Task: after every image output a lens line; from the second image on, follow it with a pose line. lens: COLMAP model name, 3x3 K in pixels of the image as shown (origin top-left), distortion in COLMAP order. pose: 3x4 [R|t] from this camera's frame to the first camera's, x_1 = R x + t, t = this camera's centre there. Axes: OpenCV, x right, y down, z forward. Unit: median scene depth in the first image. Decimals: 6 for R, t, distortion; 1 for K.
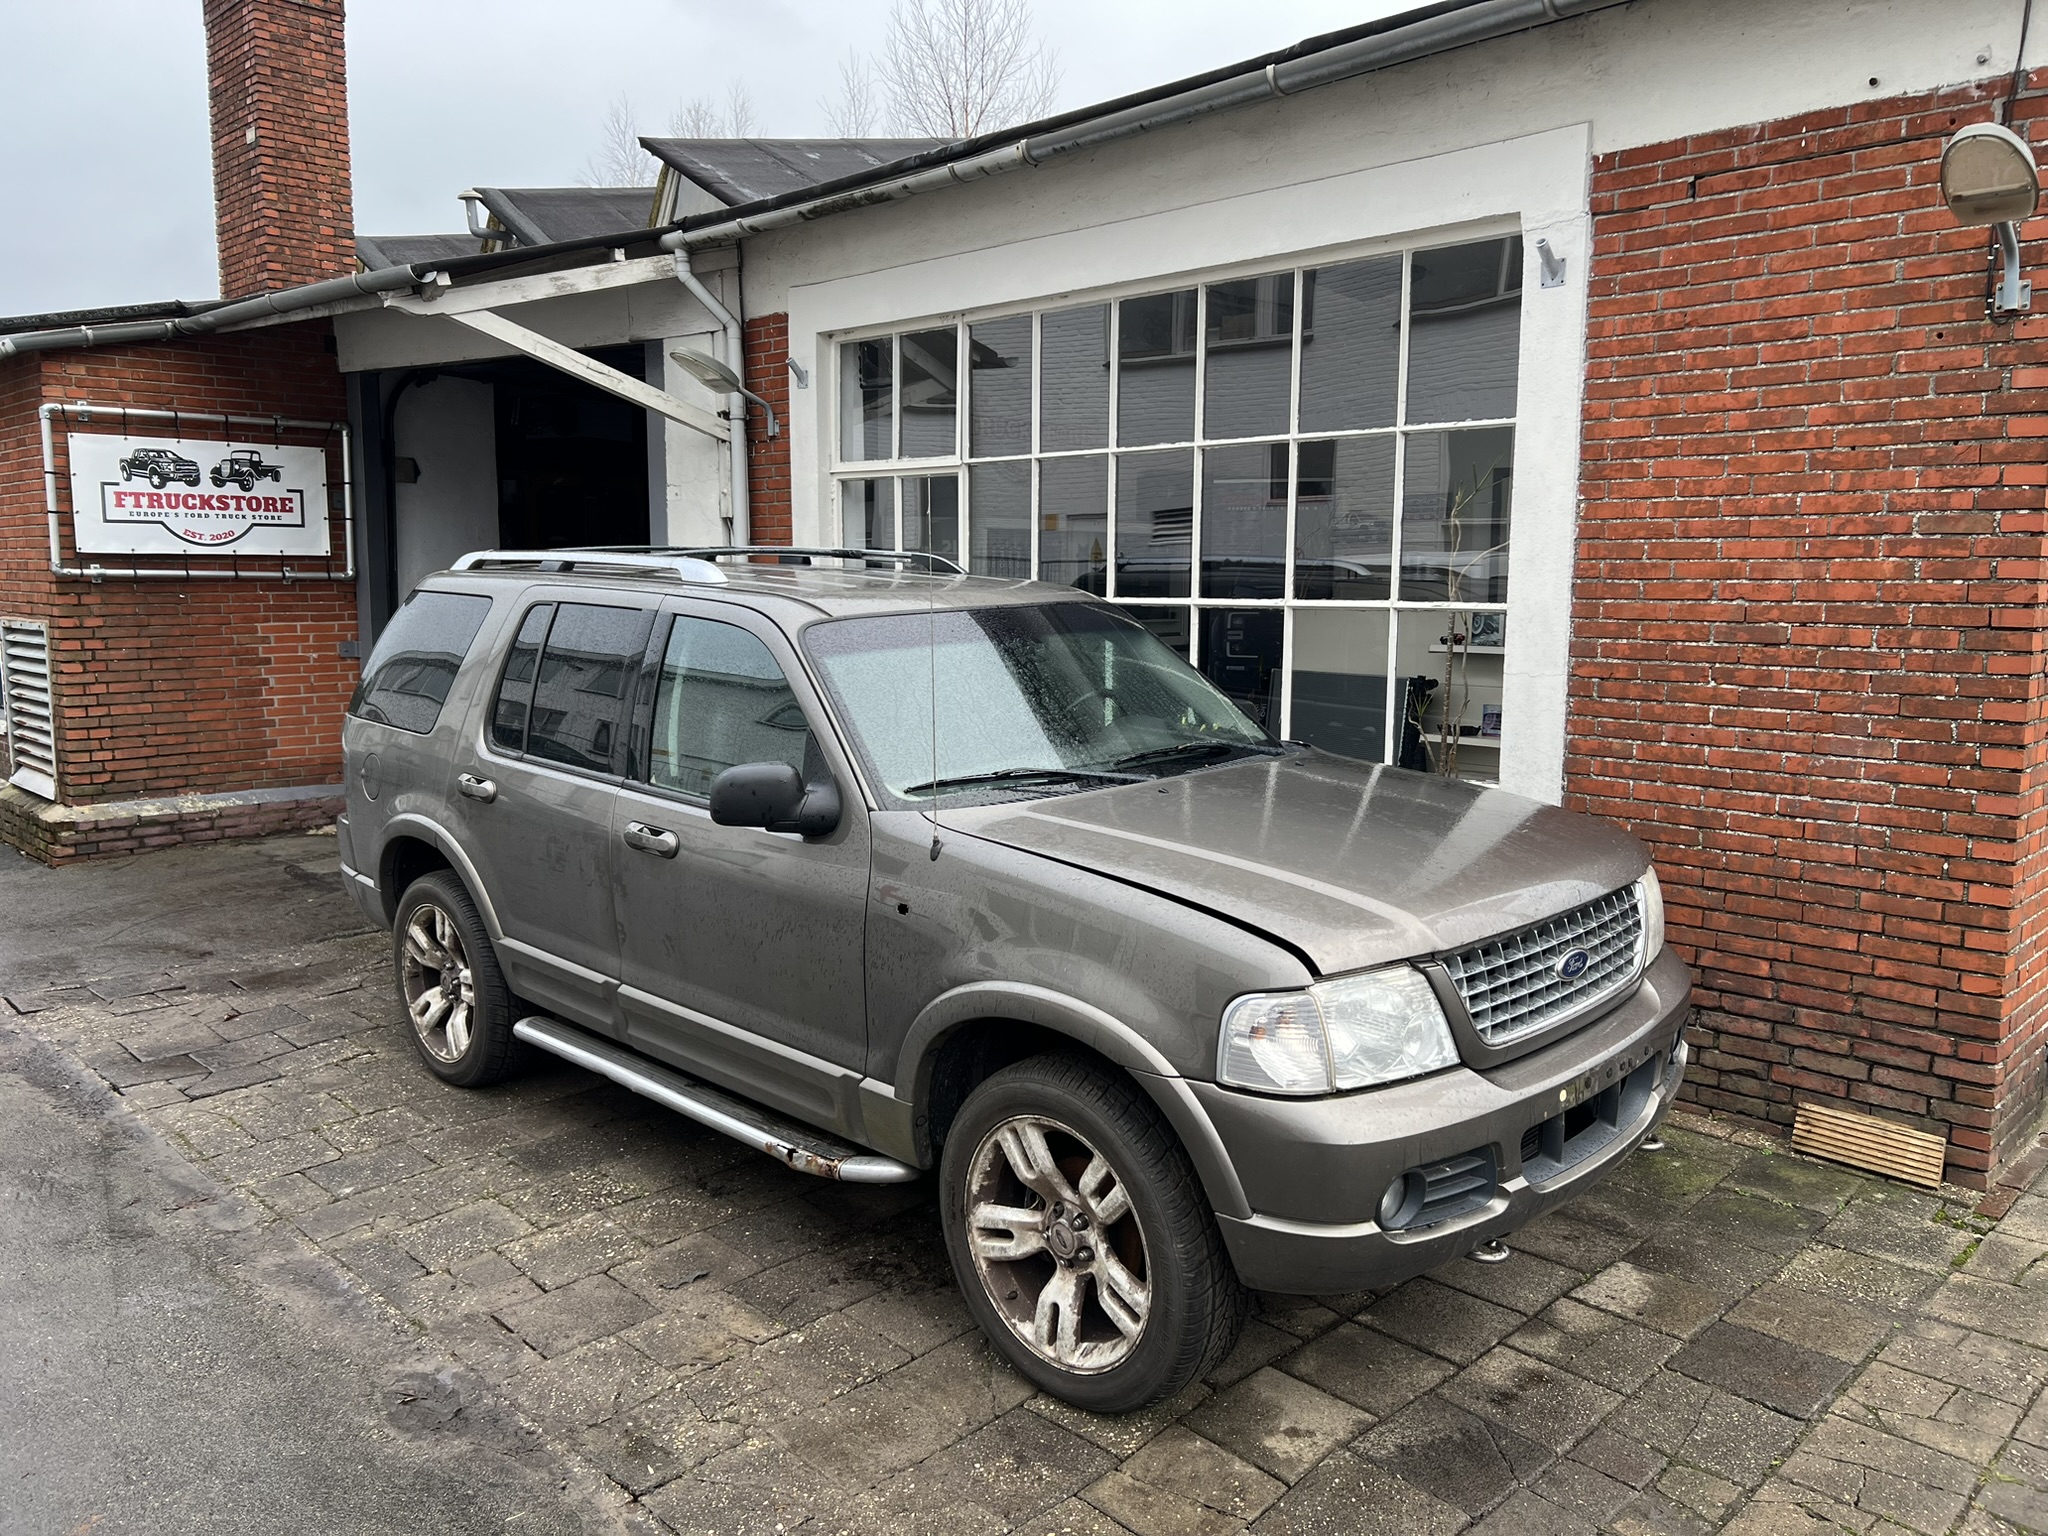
lens RADIAL K [[1558.3, 0, 1032.7], [0, 1558.3, 748.0], [0, 0, 1]] dist [0.008974, -0.004457]
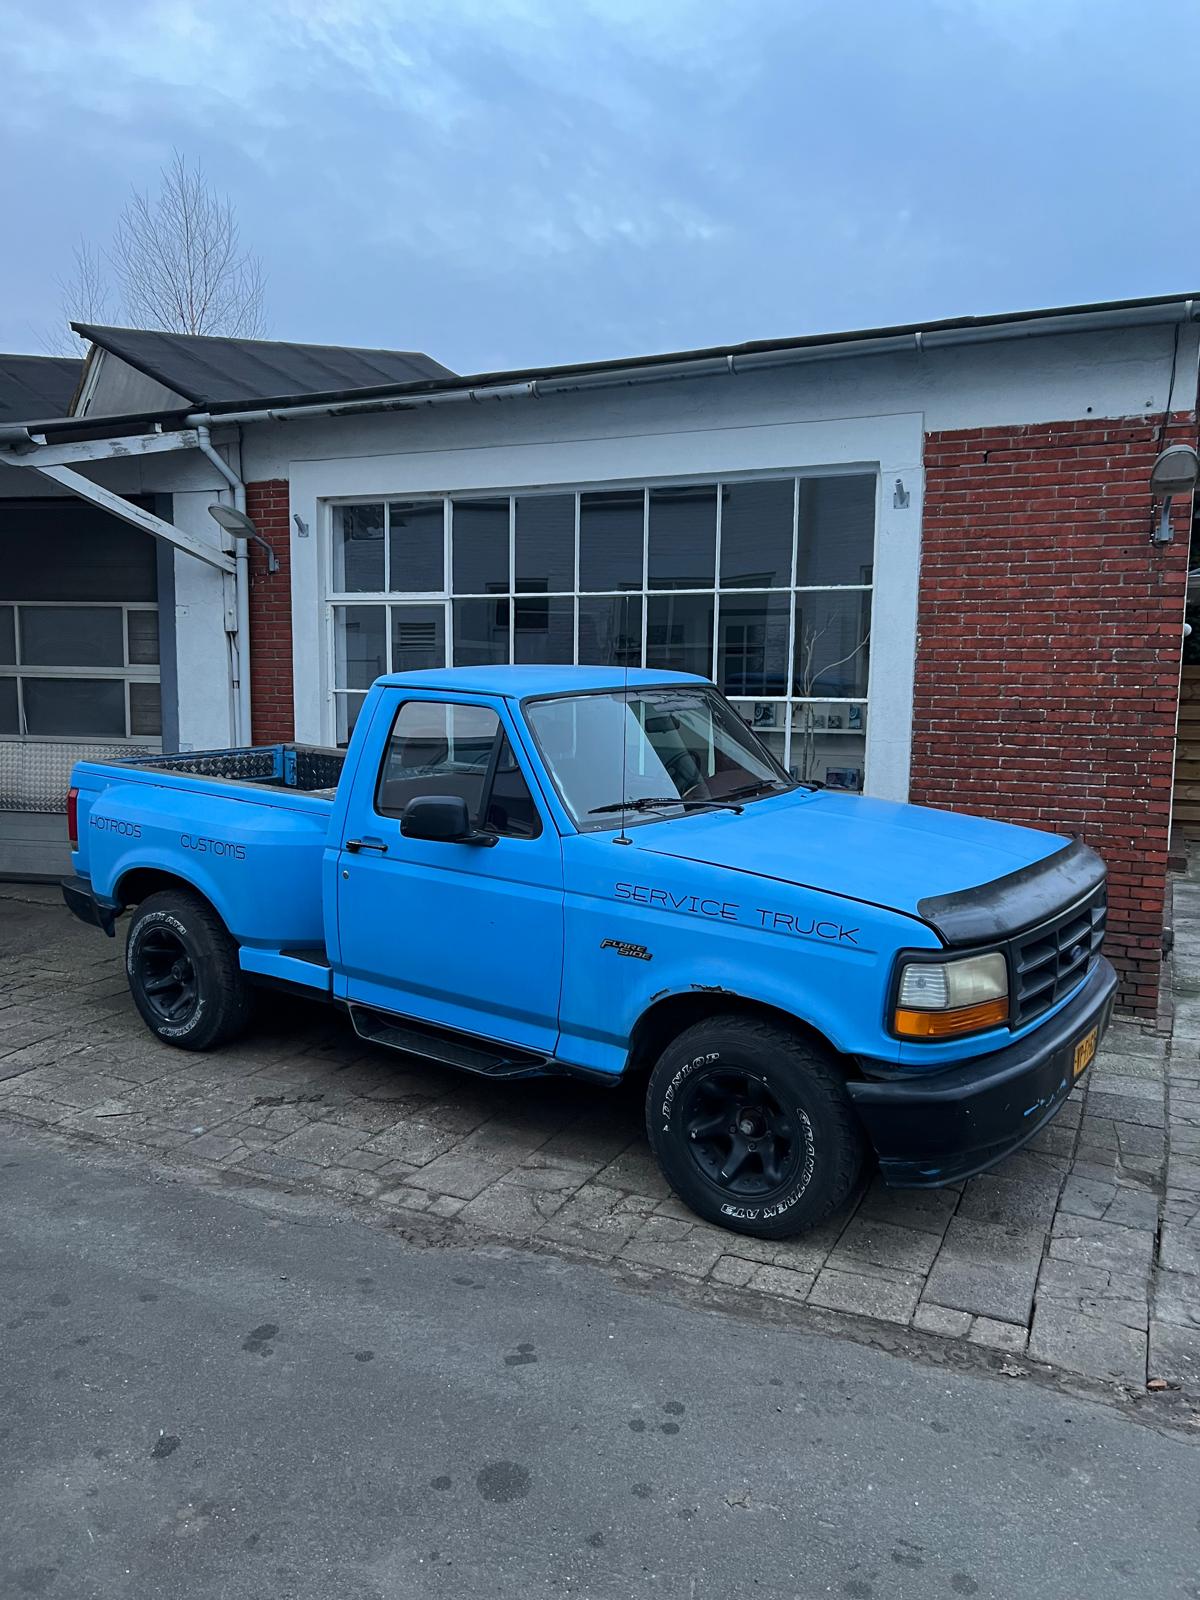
lens RADIAL K [[1217.4, 0, 600.0], [0, 1217.4, 800.0], [0, 0, 1]] dist [0.008974, -0.004457]
pose [[0.937931, -0.026469, 0.345812, -0.436594], [0.030337, 0.999523, -0.005778, 0.014048], [-0.345494, 0.015910, 0.938286, -0.107139]]
